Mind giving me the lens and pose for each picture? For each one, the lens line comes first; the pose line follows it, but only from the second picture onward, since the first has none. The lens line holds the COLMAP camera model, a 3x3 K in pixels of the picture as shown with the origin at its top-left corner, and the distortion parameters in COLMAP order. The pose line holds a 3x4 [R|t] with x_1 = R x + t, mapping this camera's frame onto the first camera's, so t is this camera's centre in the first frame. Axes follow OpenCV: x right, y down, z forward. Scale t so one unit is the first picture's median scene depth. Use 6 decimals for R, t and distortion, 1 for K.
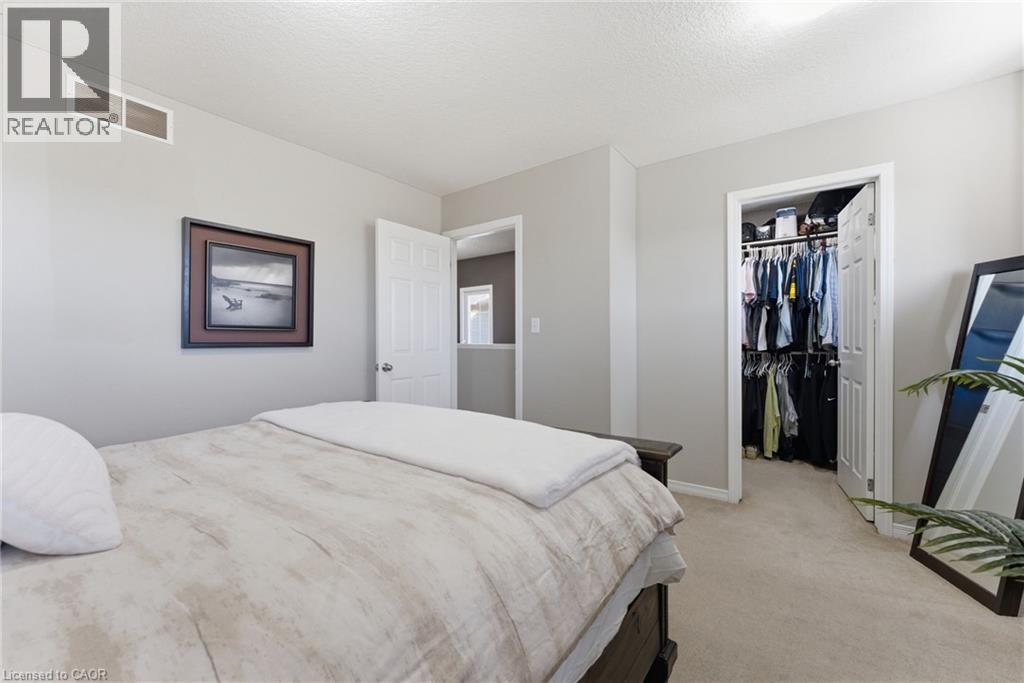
lens RADIAL K [[417.0, 0, 507.6], [0, 417.0, 340.8], [0, 0, 1]] dist [-0.003953, 0.001567]
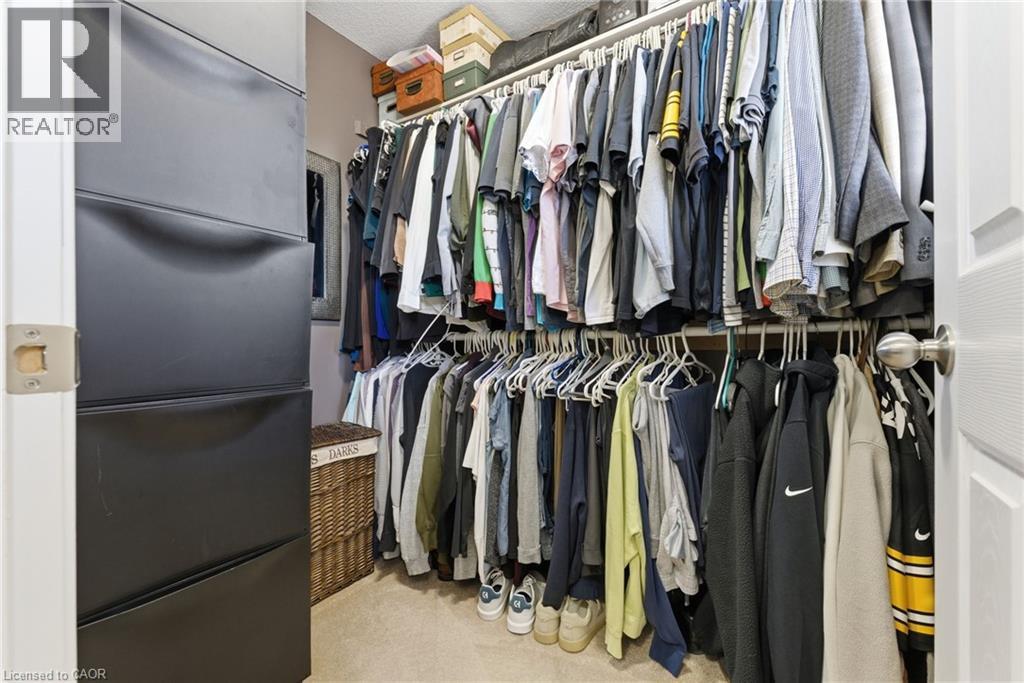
lens RADIAL K [[417.0, 0, 515.4], [0, 417.0, 342.3], [0, 0, 1]] dist [-0.003953, 0.001567]
pose [[0.998512, 0.007321, 0.054032, 0.548616], [-0.006344, 0.999814, -0.018238, 0.046682], [-0.054155, 0.017868, 0.998373, 0.699090]]
